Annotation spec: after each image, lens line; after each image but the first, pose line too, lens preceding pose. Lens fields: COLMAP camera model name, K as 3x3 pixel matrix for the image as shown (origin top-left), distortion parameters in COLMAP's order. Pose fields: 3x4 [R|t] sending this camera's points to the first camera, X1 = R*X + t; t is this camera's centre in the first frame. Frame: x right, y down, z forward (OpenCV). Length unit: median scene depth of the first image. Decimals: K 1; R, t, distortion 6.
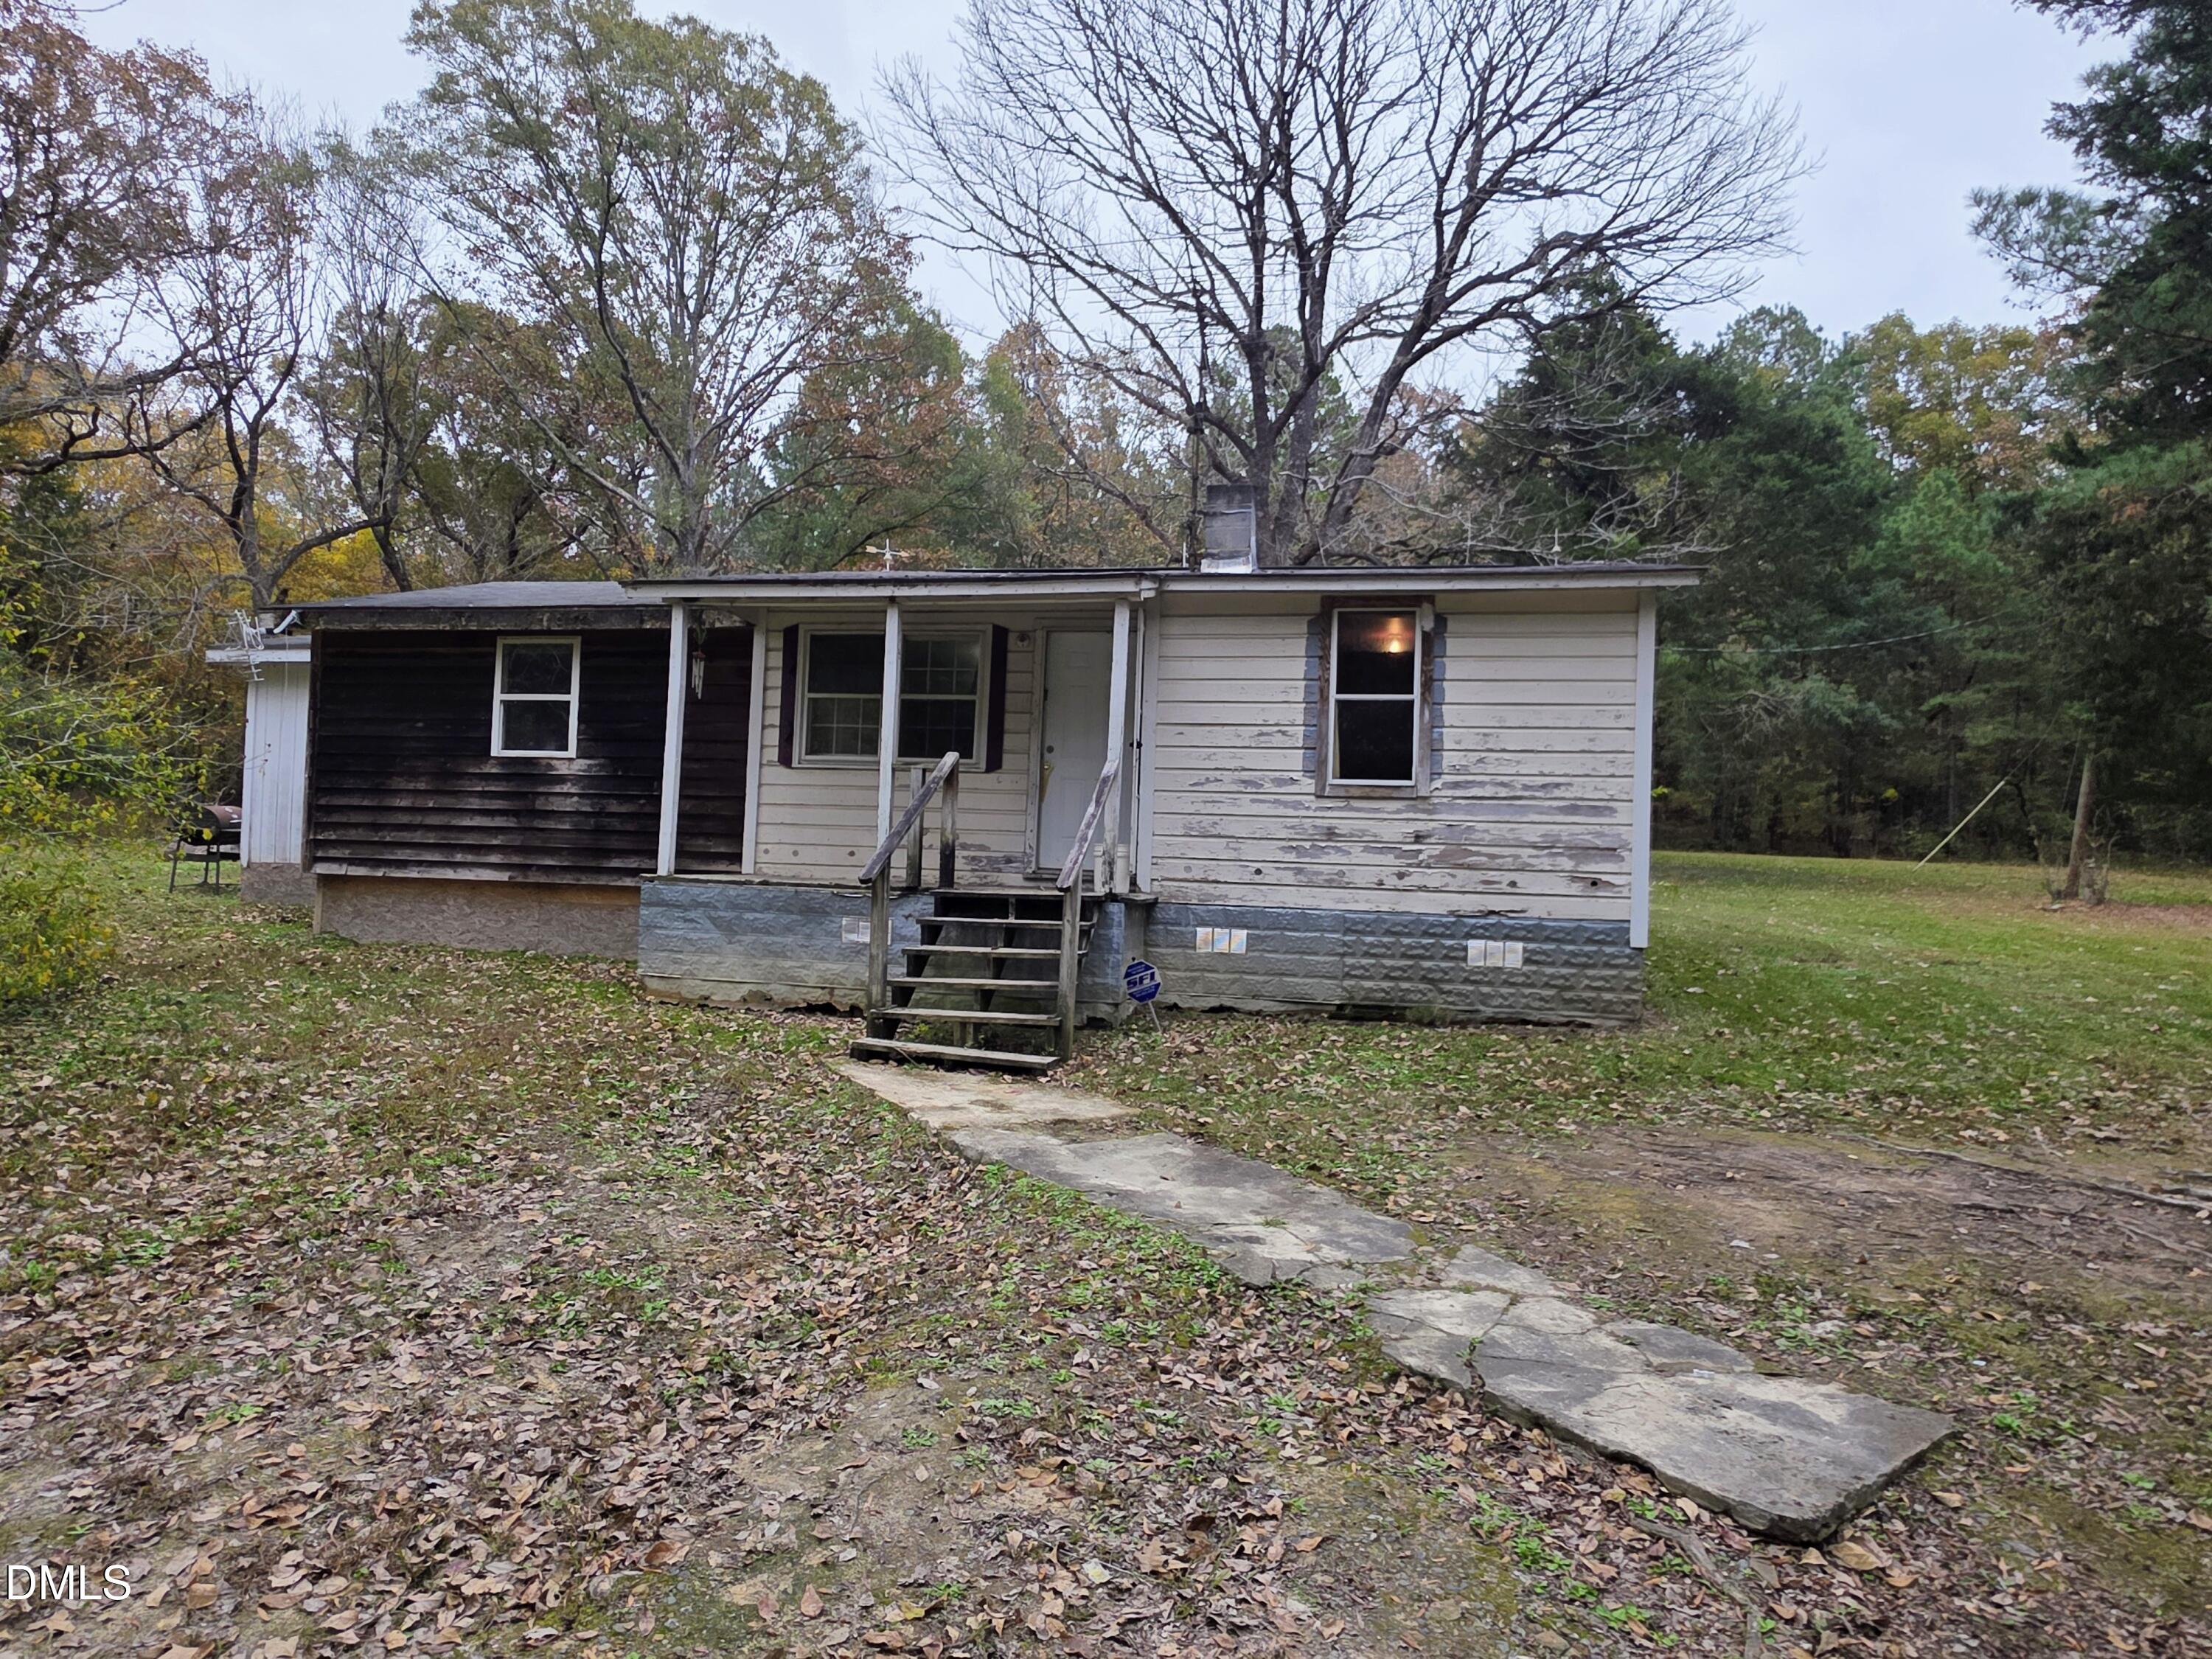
lens RADIAL K [[1238.3, 0, 1112.8], [0, 1238.3, 827.5], [0, 0, 1]] dist [0.006244, 0.002558]
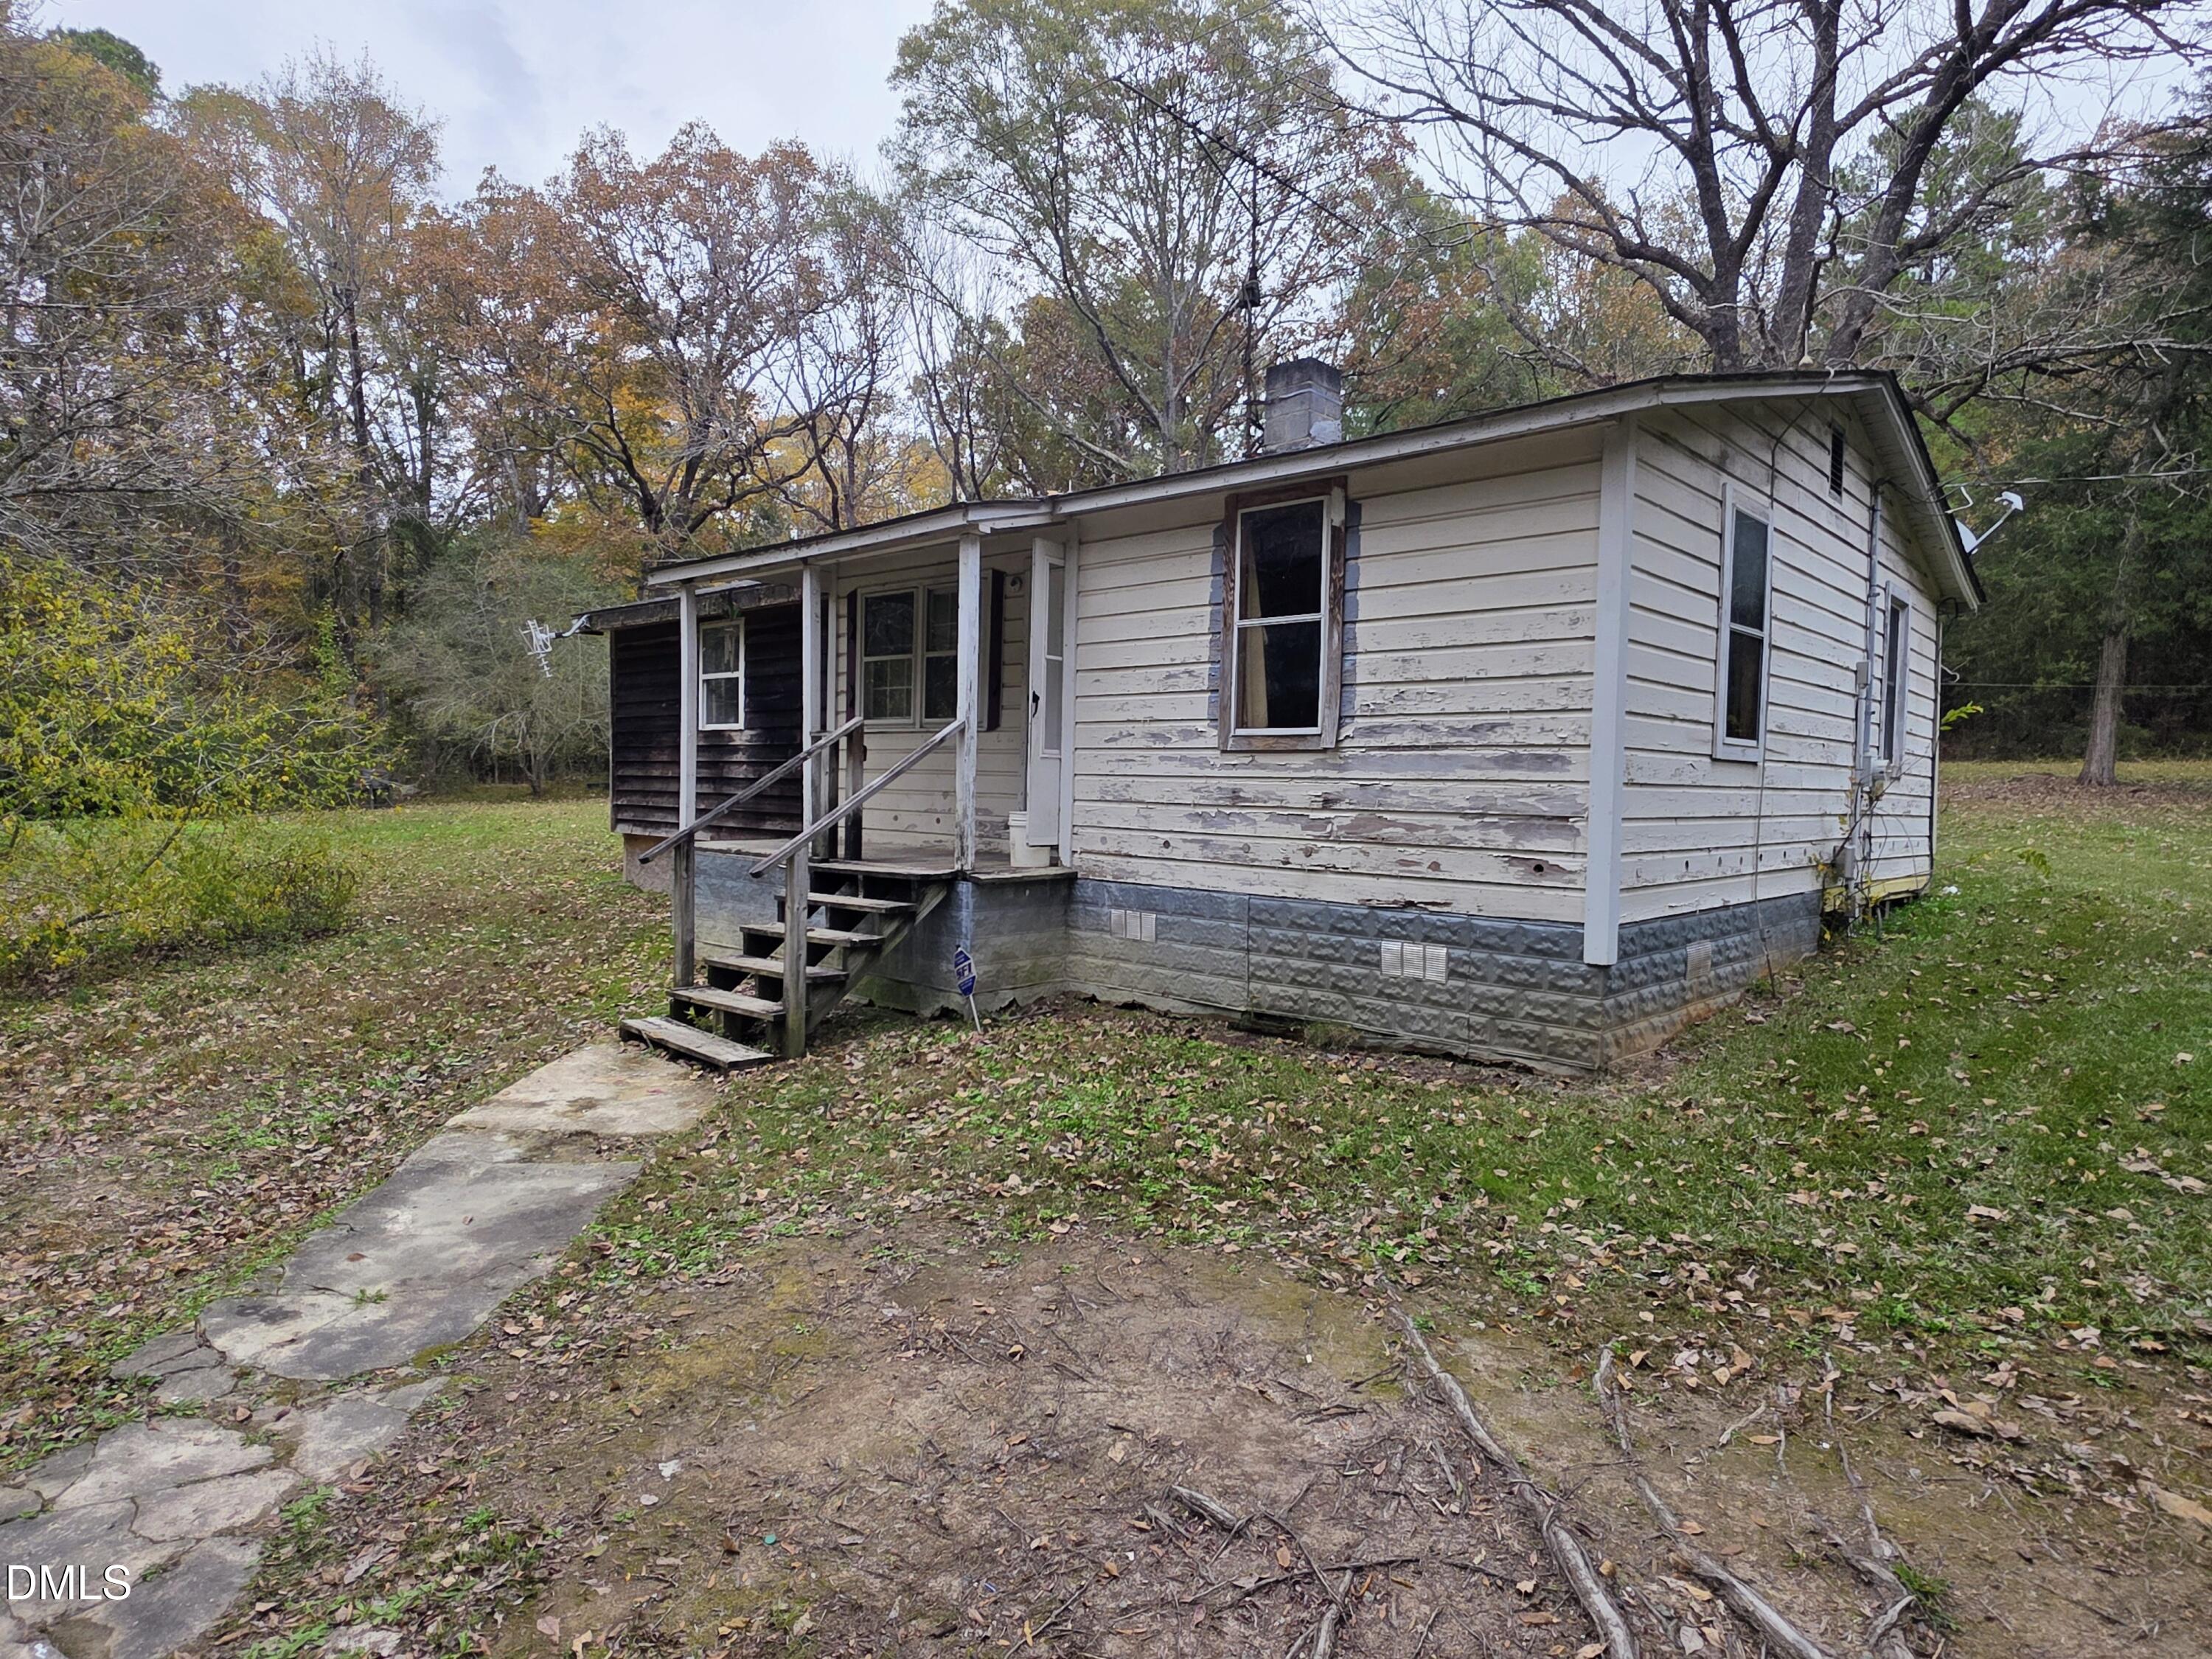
lens RADIAL K [[1238.3, 0, 1107.8], [0, 1238.3, 834.4], [0, 0, 1]] dist [0.006244, 0.002558]
pose [[0.861722, 0.003105, -0.507371, 0.514987], [0.028220, 0.998140, 0.054038, -0.016997], [0.506595, -0.060884, 0.860032, 0.277074]]
